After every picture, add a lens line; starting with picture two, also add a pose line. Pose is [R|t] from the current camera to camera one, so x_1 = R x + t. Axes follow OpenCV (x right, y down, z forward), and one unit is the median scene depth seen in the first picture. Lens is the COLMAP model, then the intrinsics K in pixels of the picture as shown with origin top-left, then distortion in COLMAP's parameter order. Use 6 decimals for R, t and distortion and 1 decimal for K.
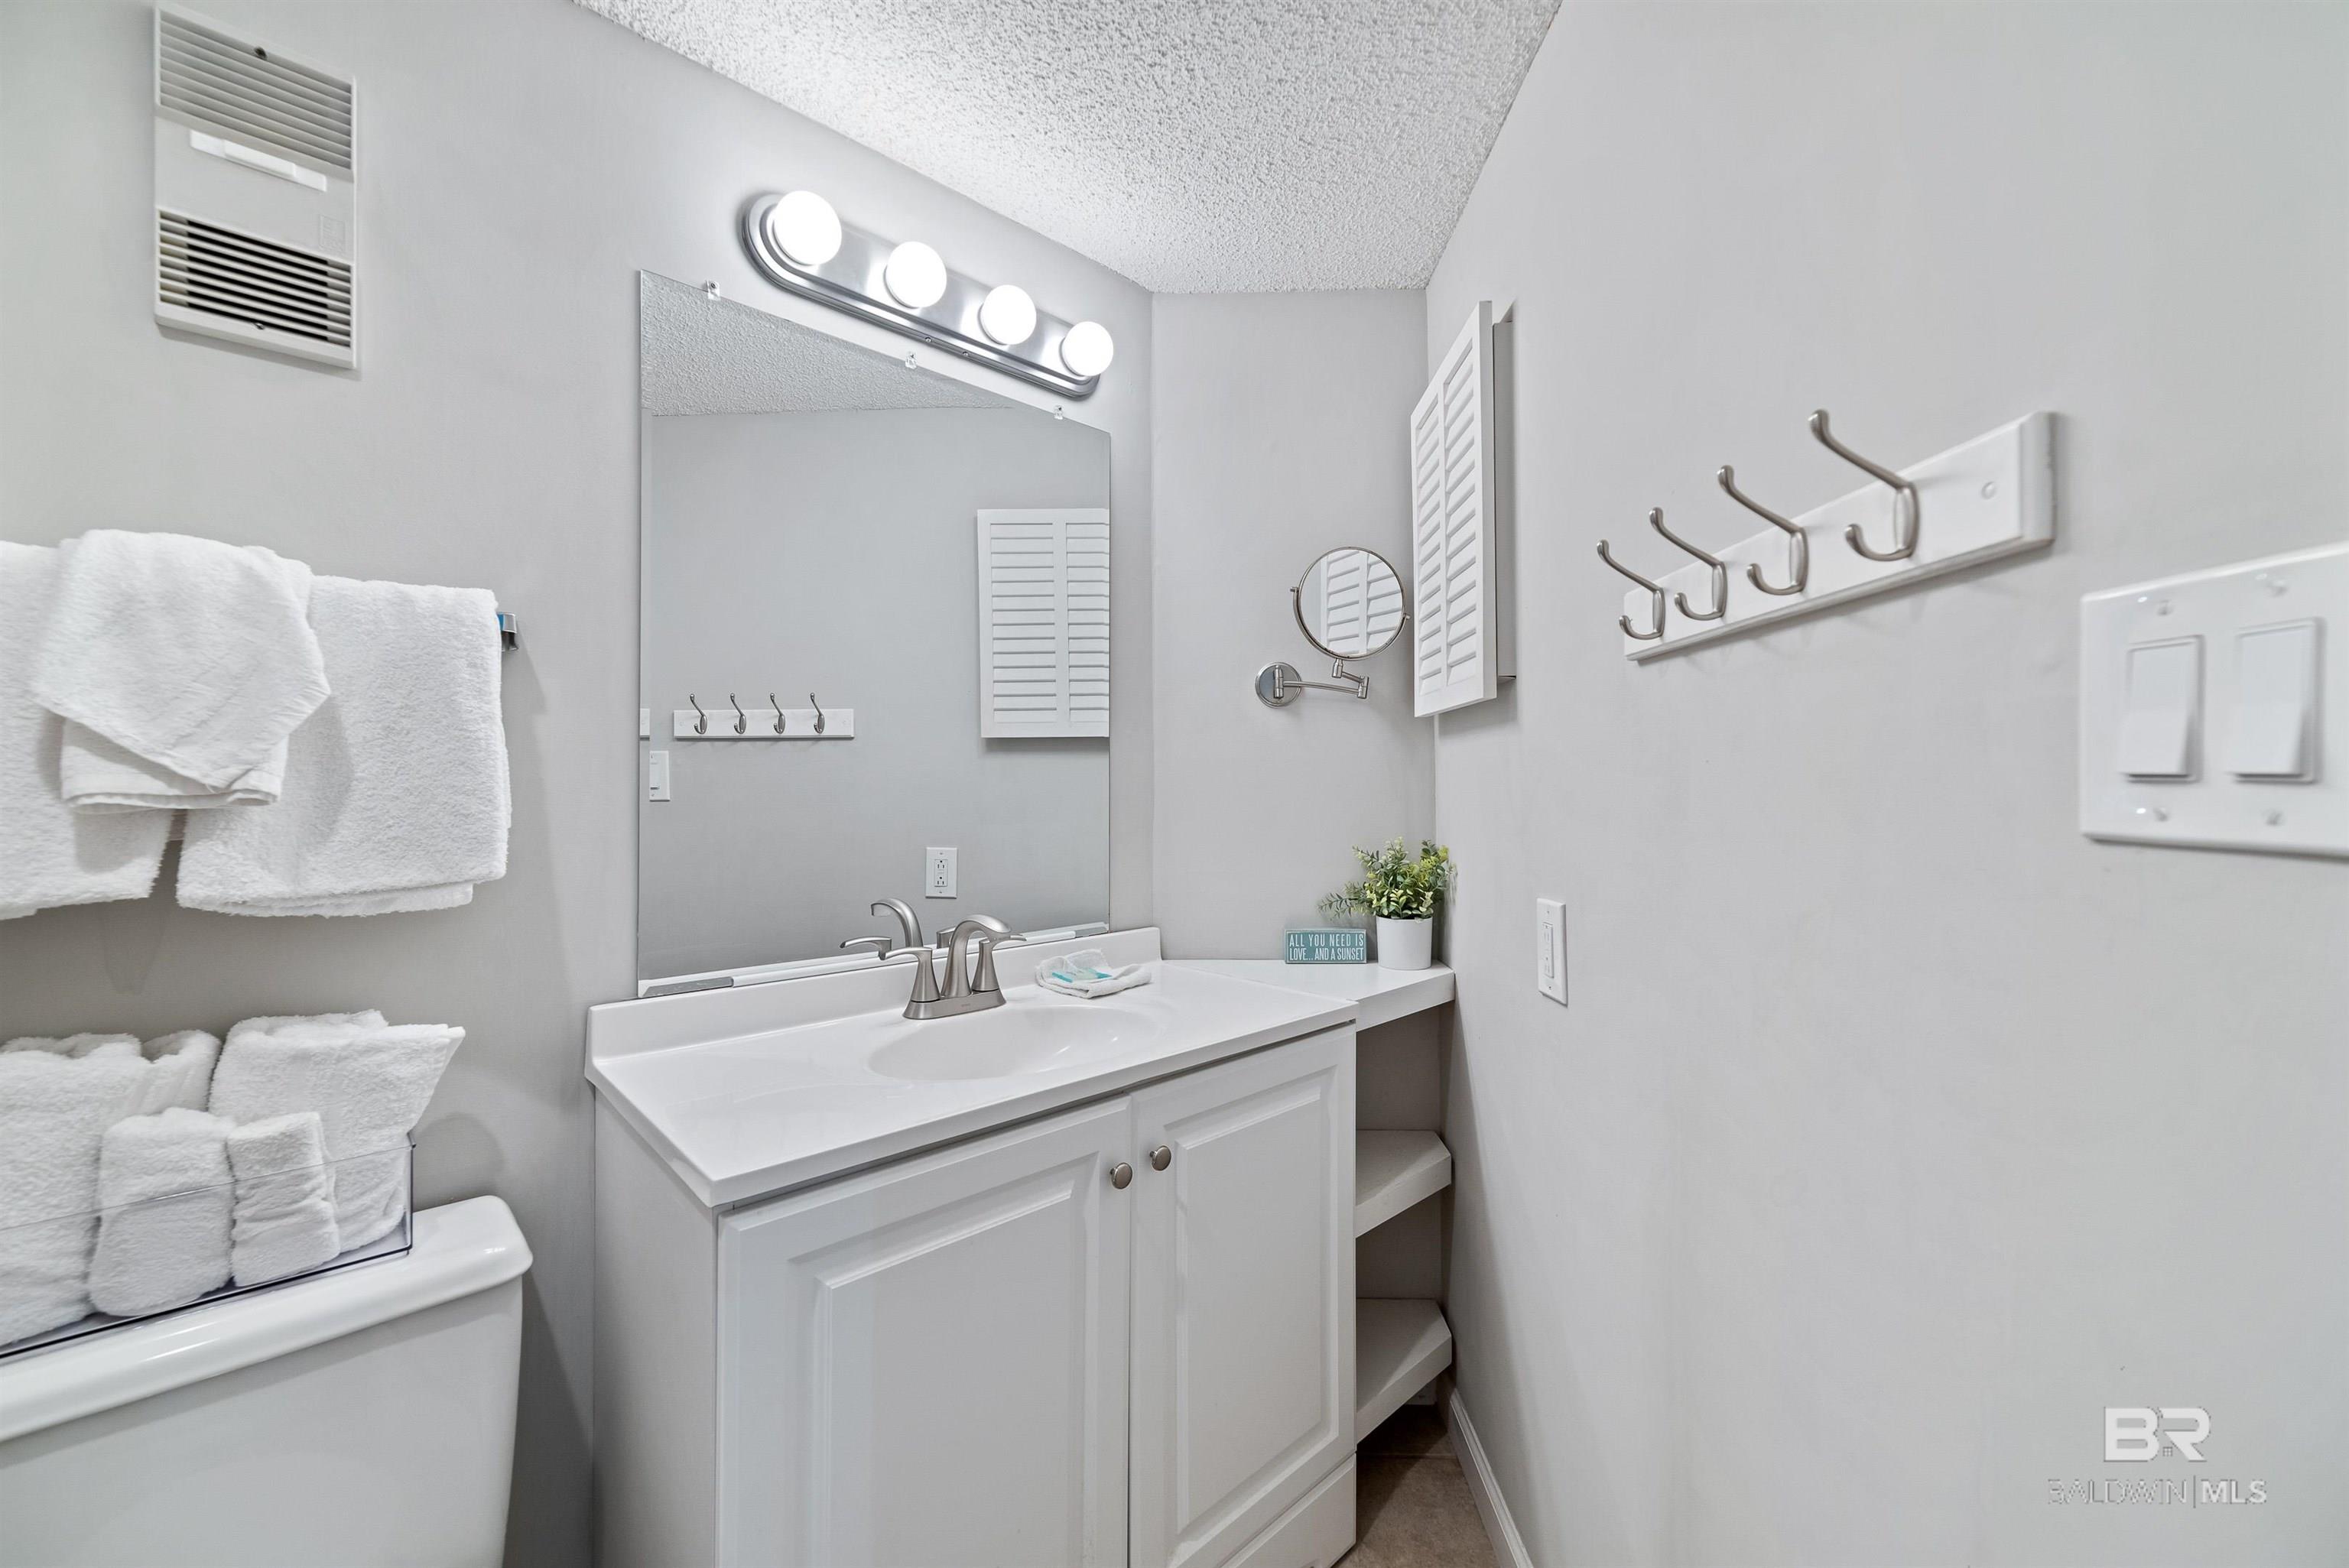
lens RADIAL K [[907.4, 0, 1182.7], [0, 907.4, 788.1], [0, 0, 1]] dist [-0.002046, -0.000108]
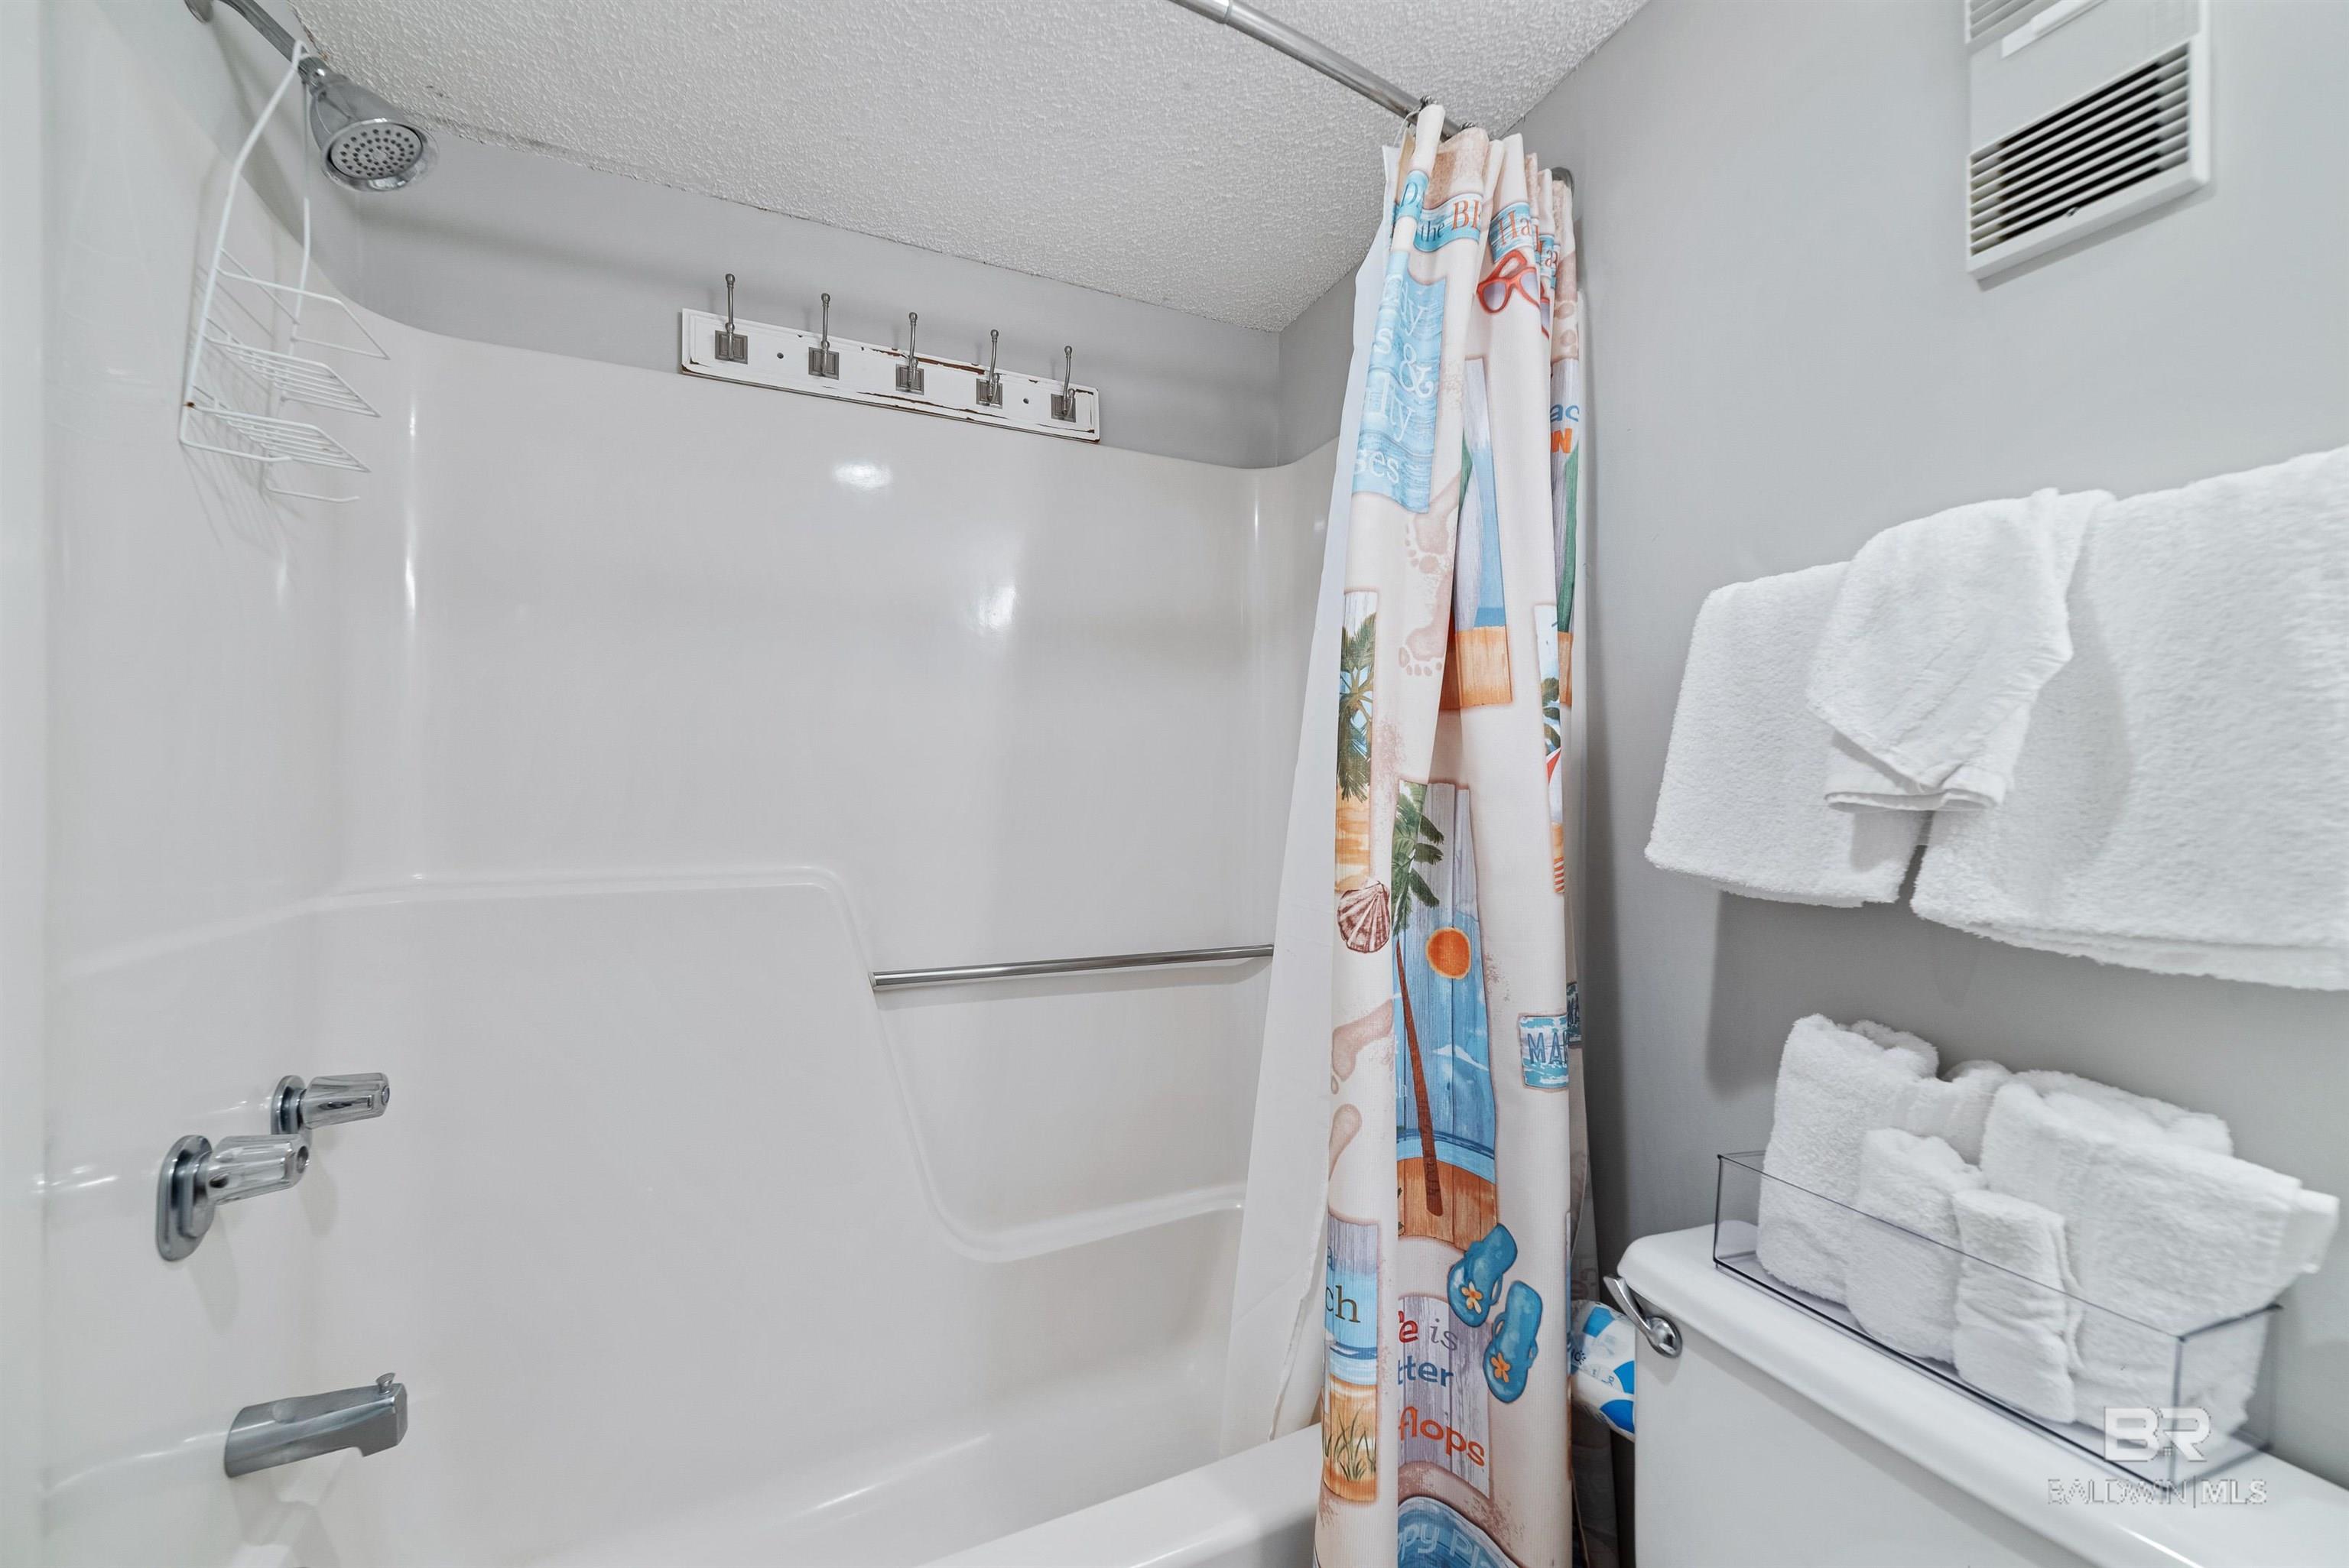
lens RADIAL K [[907.4, 0, 1182.7], [0, 907.4, 788.1], [0, 0, 1]] dist [-0.002046, -0.000108]
pose [[-0.333649, 0.000625, -0.942697, -0.000343], [-0.002411, 0.999996, 0.001516, 0.001005], [0.942694, 0.002778, -0.333646, 0.591116]]
